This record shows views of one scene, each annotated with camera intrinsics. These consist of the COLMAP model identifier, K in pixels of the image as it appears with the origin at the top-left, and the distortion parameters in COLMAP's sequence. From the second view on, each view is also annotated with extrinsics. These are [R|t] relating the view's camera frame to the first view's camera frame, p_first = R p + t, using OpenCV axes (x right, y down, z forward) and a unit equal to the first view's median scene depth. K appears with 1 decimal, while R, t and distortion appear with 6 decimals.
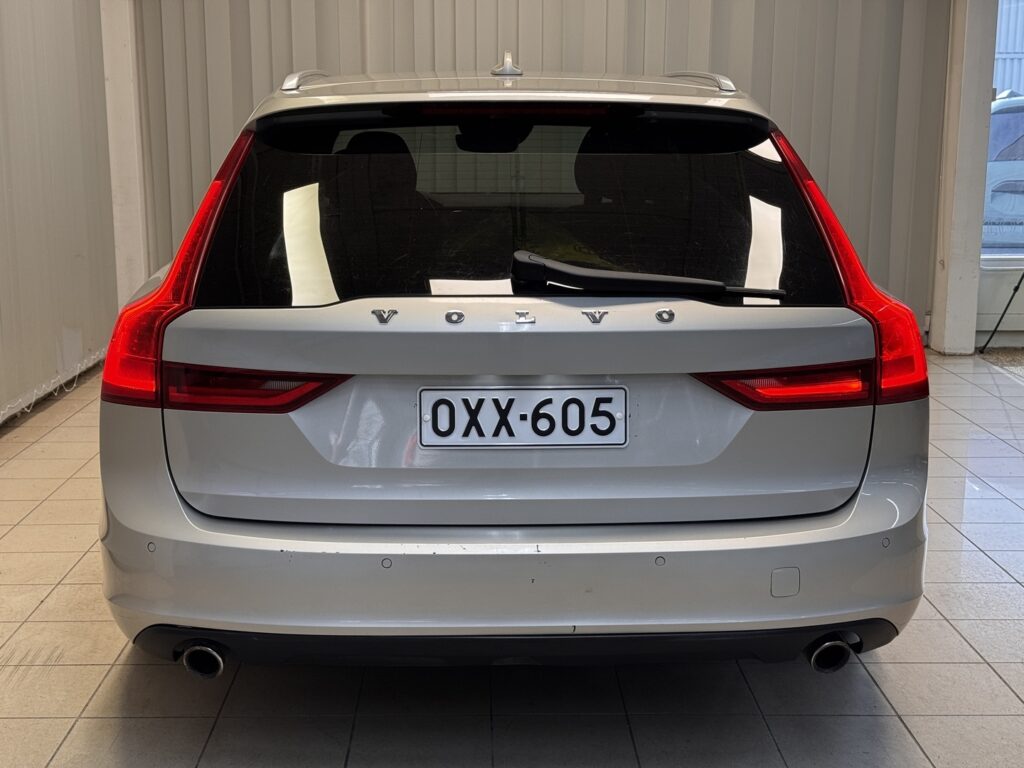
lens RADIAL K [[1440.6, 0, 511.3], [0, 1440.6, 384.7], [0, 0, 1]] dist [0.099251, 0.000000]
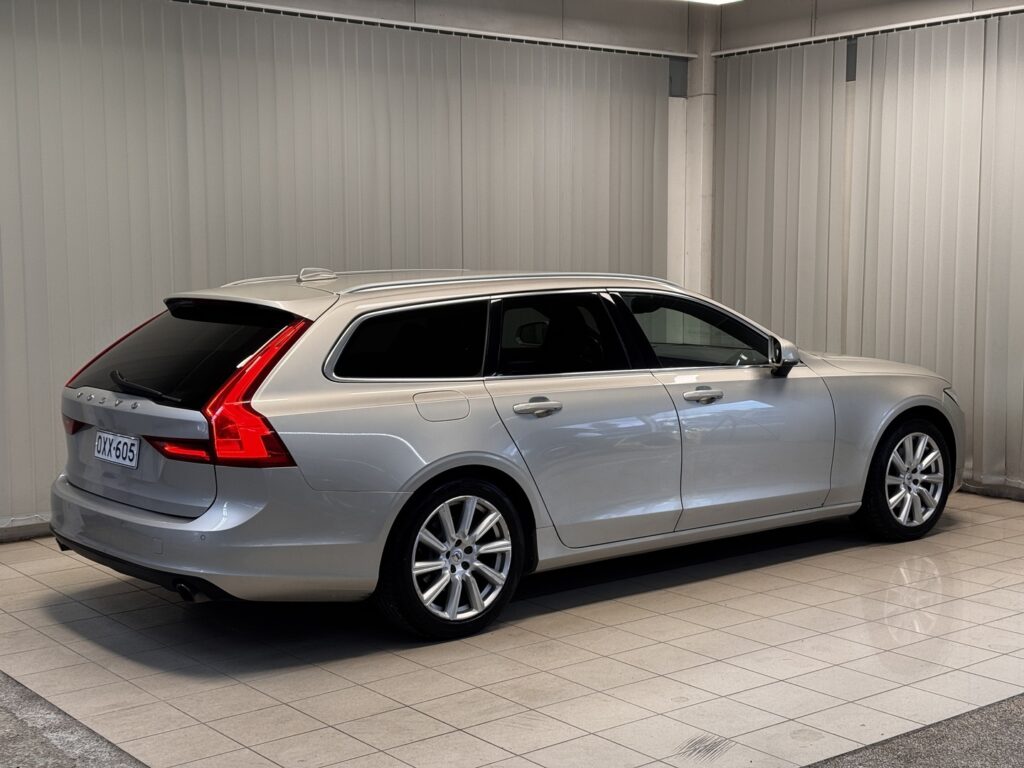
lens RADIAL K [[1440.6, 0, 512.5], [0, 1440.6, 383.5], [0, 0, 1]] dist [0.099251, 0.000000]
pose [[0.608422, 0.073109, -0.790239, 2.042364], [-0.142793, 0.989582, -0.018389, -0.116139], [0.780661, 0.124029, 0.612523, 0.135894]]
